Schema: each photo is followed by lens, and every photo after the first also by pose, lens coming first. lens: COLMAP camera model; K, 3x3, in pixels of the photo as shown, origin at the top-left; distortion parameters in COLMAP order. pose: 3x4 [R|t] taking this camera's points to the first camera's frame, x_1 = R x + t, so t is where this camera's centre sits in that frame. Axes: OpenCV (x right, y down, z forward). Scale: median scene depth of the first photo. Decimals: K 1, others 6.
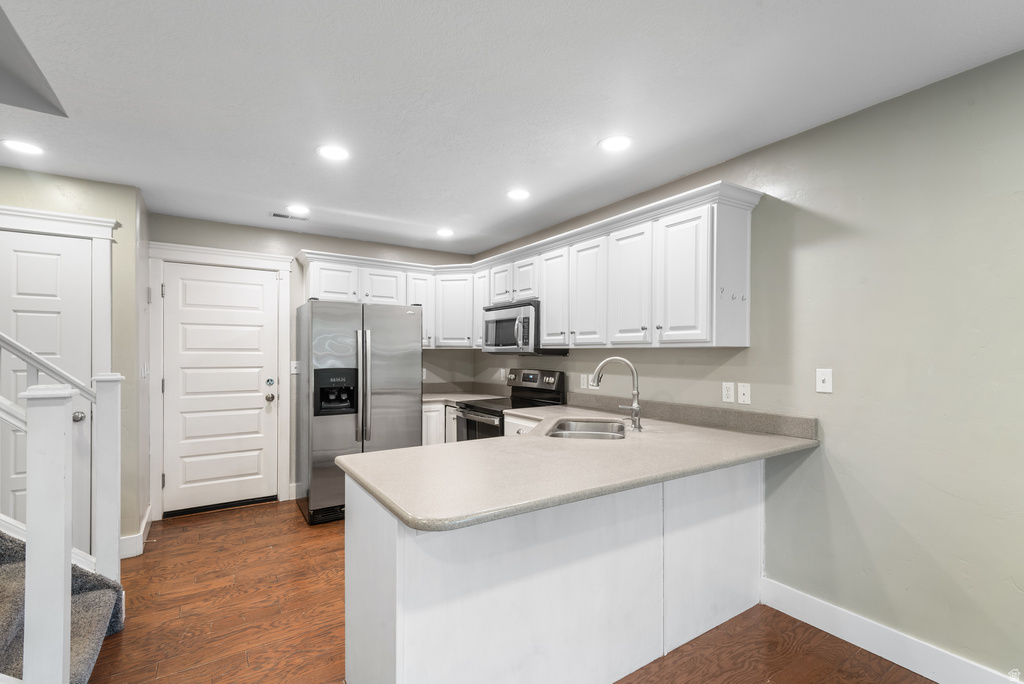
lens RADIAL K [[466.1, 0, 518.5], [0, 466.1, 353.6], [0, 0, 1]] dist [0.021402, 0.000054]
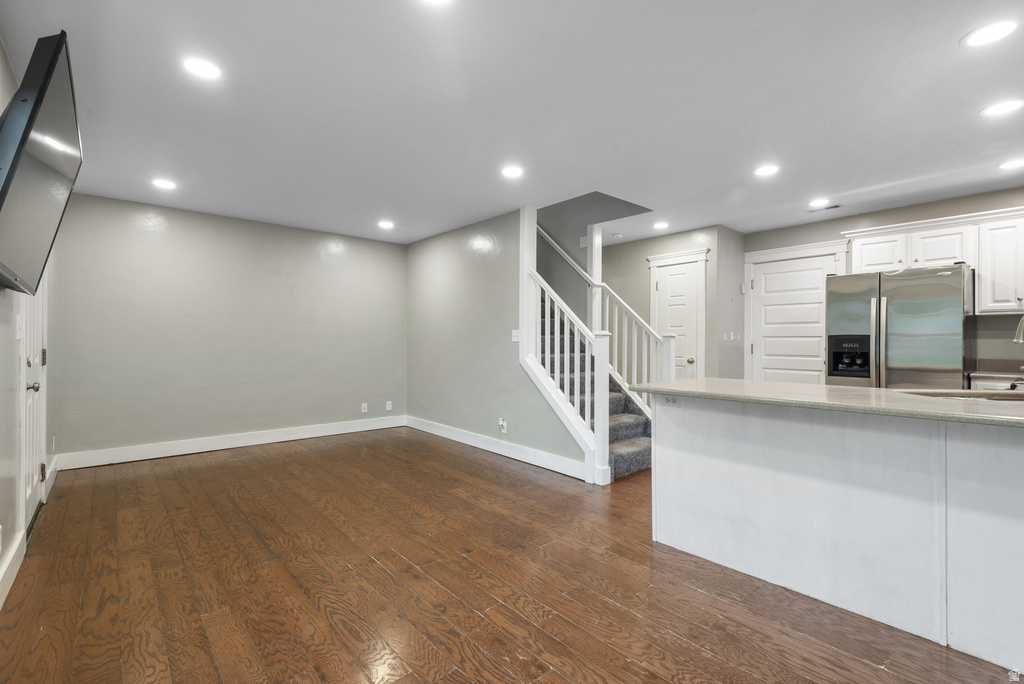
lens RADIAL K [[452.5, 0, 512.0], [0, 452.5, 342.0], [0, 0, 1]] dist [0.011553, -0.000022]
pose [[0.142763, 0.001385, -0.989756, 0.578053], [-0.004384, 0.999990, 0.000767, 0.052203], [0.989747, 0.004230, 0.142768, 0.057312]]
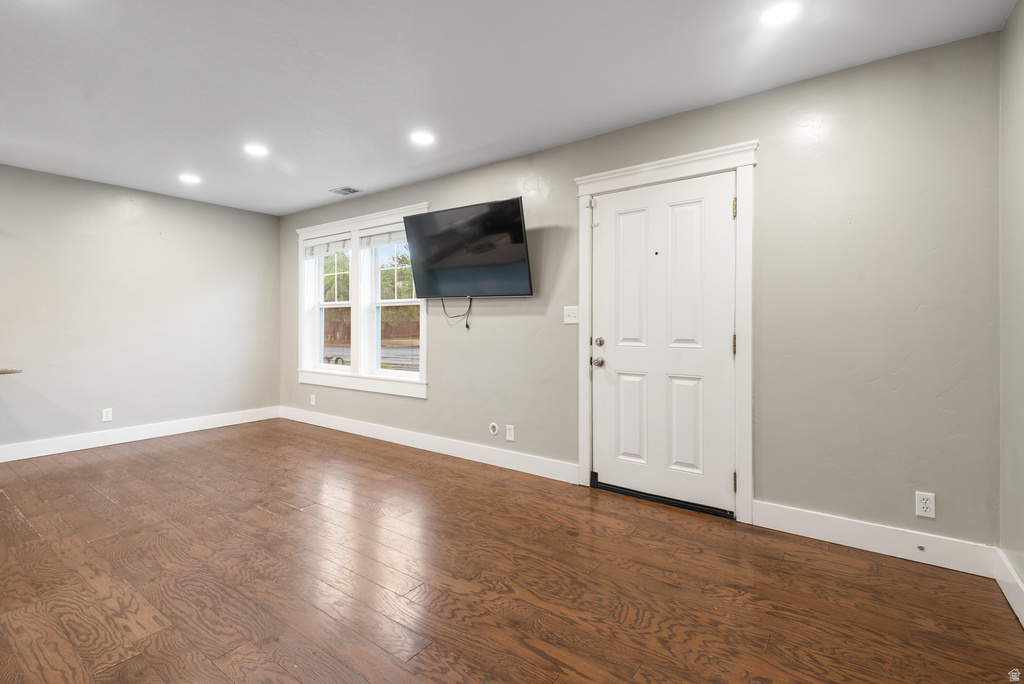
lens RADIAL K [[479.6, 0, 511.6], [0, 479.6, 323.4], [0, 0, 1]] dist [0.001000, -0.000355]
pose [[-0.354888, -0.001419, 0.934908, -0.969263], [-0.000331, 0.999999, 0.001392, 0.053215], [-0.934909, 0.000185, -0.354888, -0.094017]]
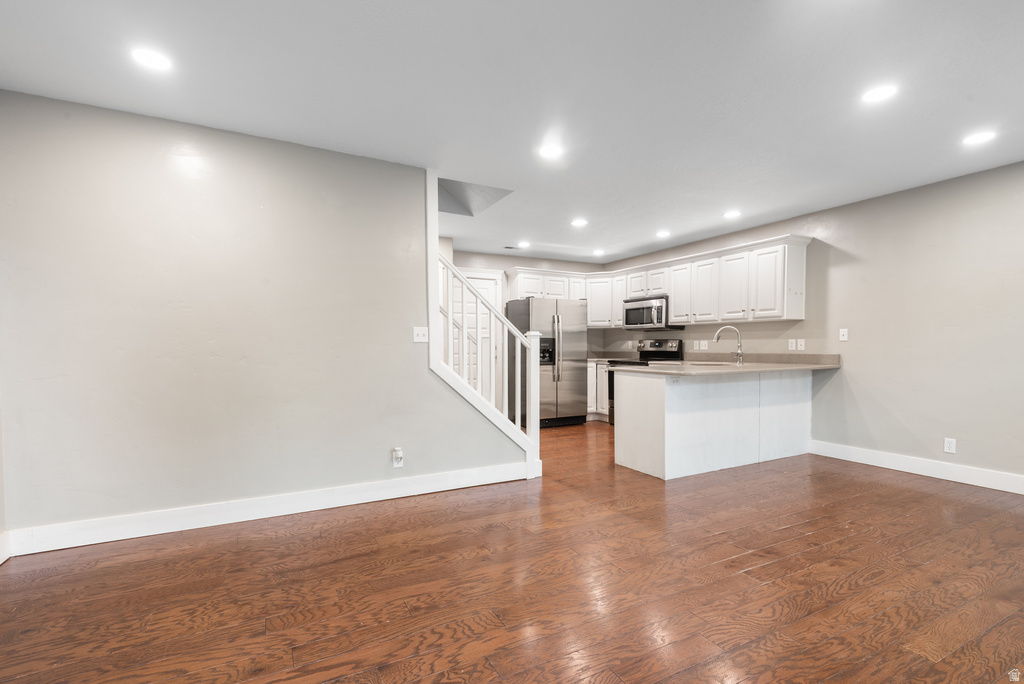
lens RADIAL K [[467.4, 0, 509.5], [0, 467.4, 358.6], [0, 0, 1]] dist [0.001100, 0.000139]
pose [[0.994393, -0.001460, -0.105738, -0.338785], [0.004304, 0.999635, 0.026676, 0.061256], [0.105660, -0.026982, 0.994036, -0.693683]]
